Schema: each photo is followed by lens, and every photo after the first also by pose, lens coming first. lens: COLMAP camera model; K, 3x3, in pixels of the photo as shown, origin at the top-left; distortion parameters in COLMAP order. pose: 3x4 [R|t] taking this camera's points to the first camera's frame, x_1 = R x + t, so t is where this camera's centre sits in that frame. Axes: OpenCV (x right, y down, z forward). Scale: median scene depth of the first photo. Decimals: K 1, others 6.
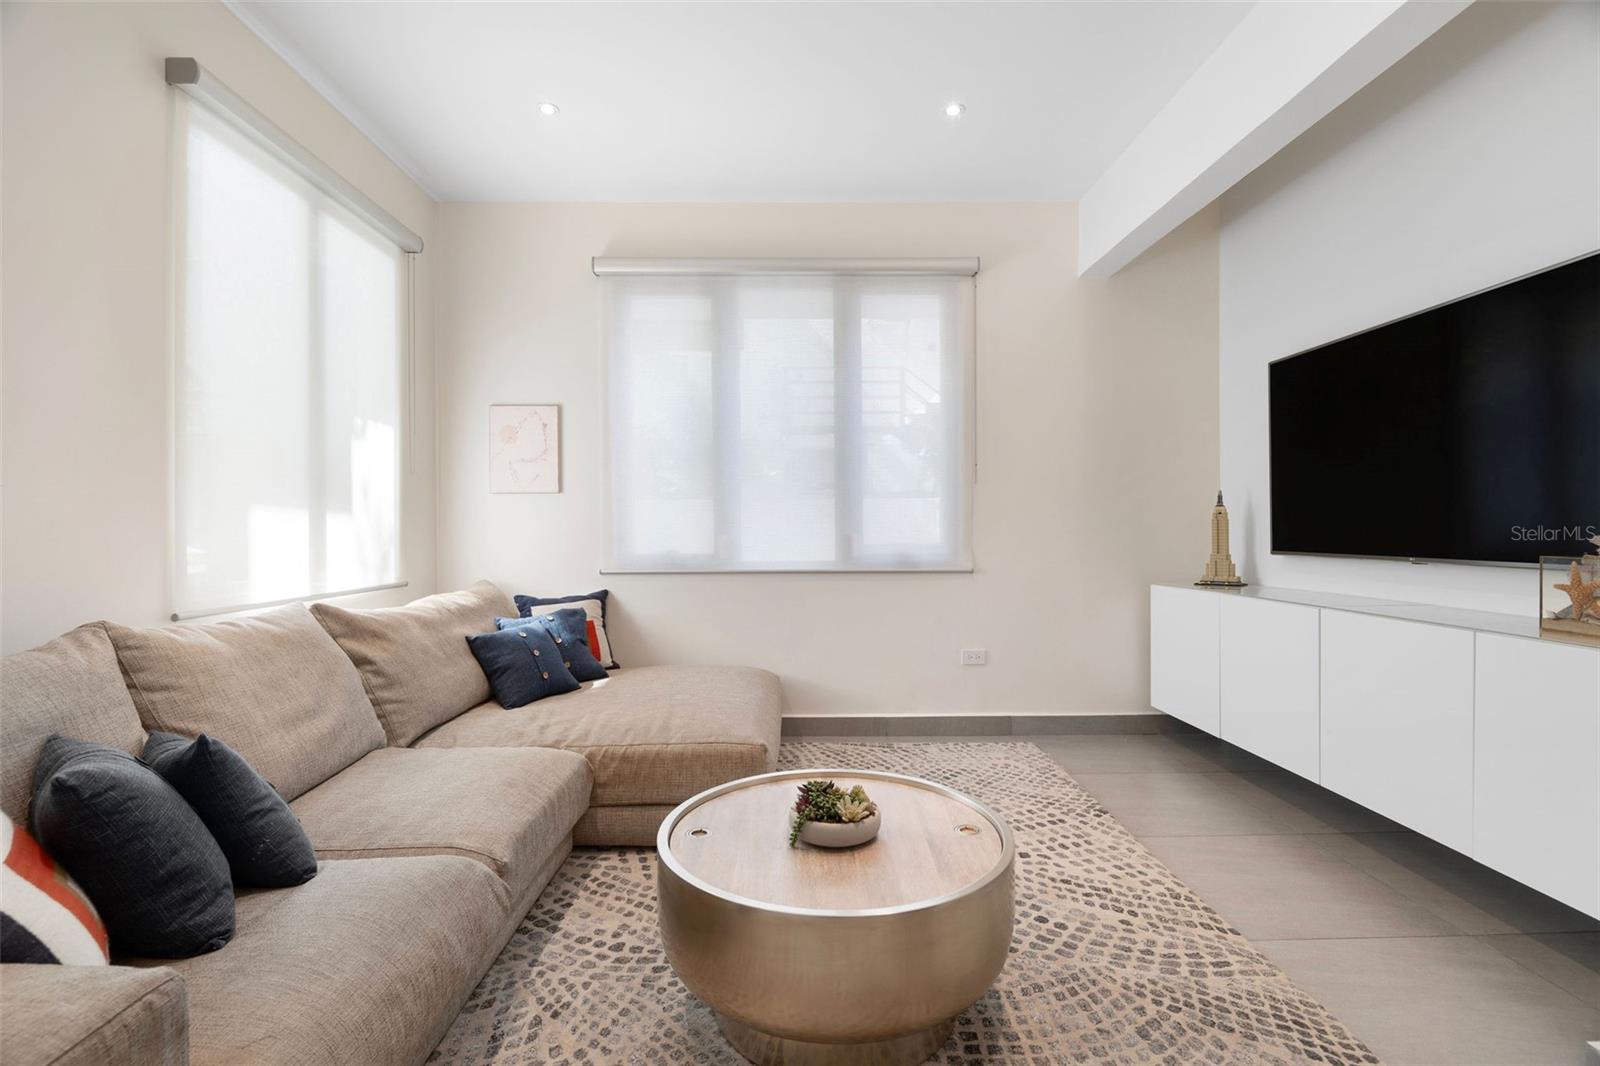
lens RADIAL K [[743.0, 0, 800.4], [0, 743.0, 530.1], [0, 0, 1]] dist [0.002593, -0.005215]
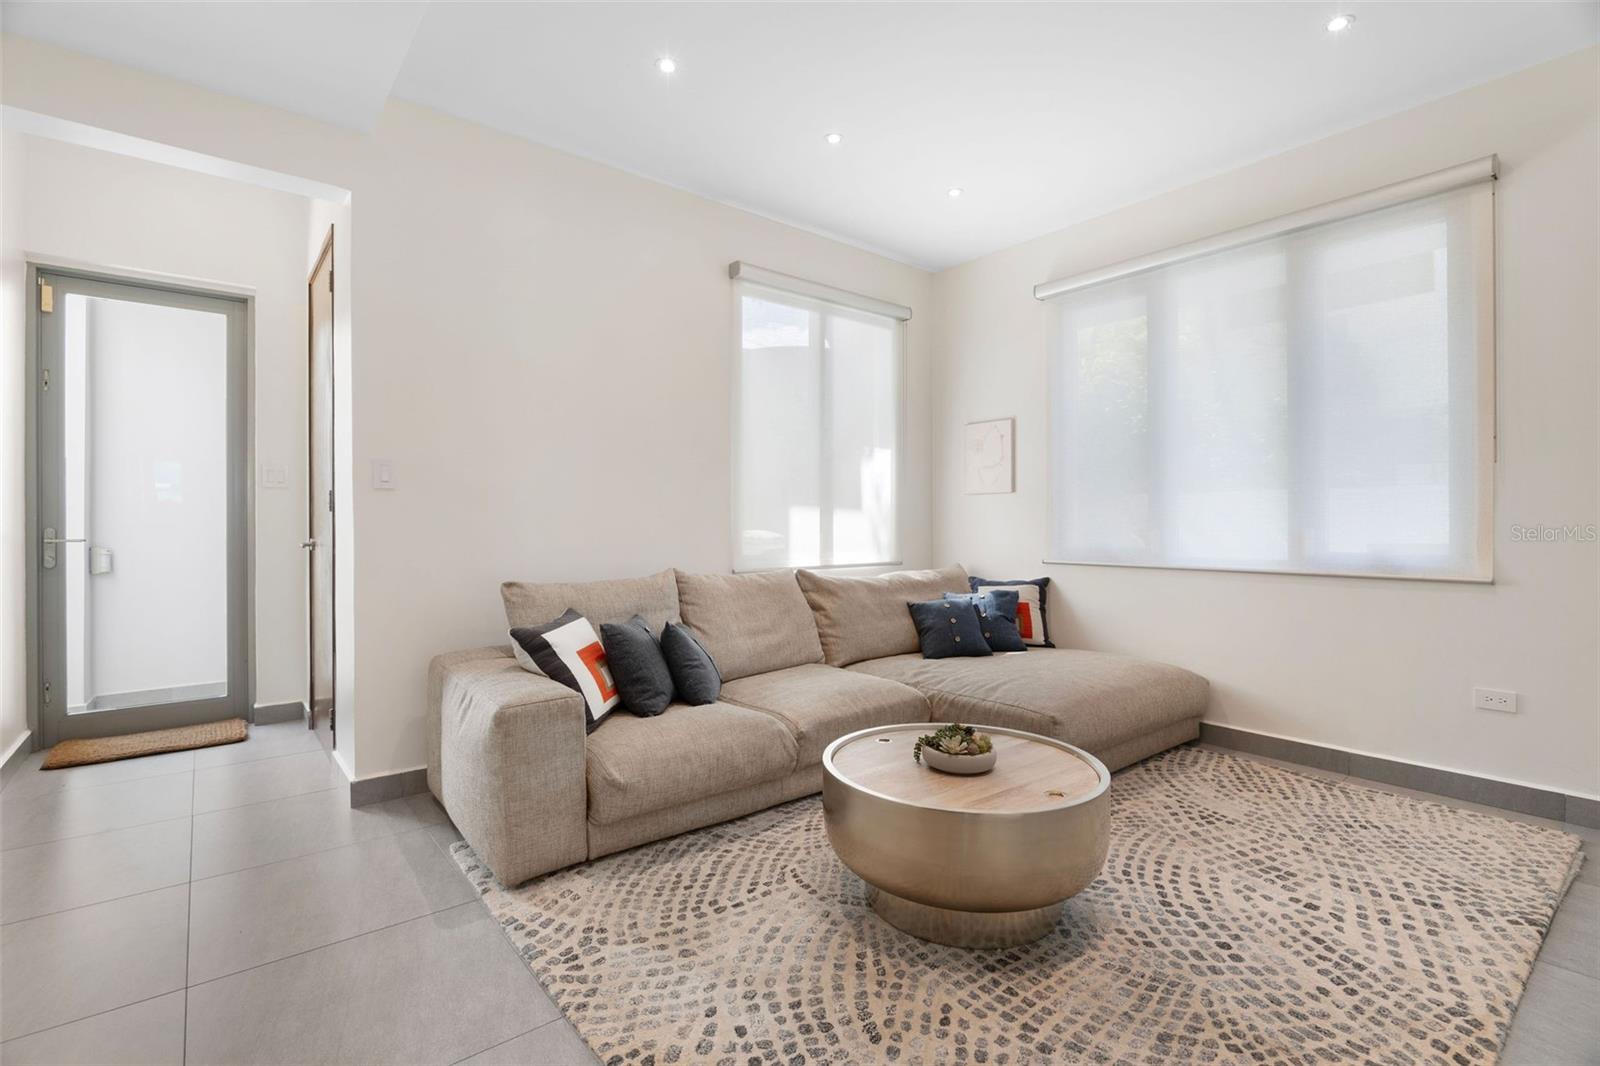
lens RADIAL K [[743.0, 0, 788.4], [0, 743.0, 524.8], [0, 0, 1]] dist [0.002593, -0.005215]
pose [[0.606294, 0.004767, -0.795226, 0.536152], [-0.003513, 0.999988, 0.003316, -0.002502], [0.795233, 0.000783, 0.606304, 0.002731]]
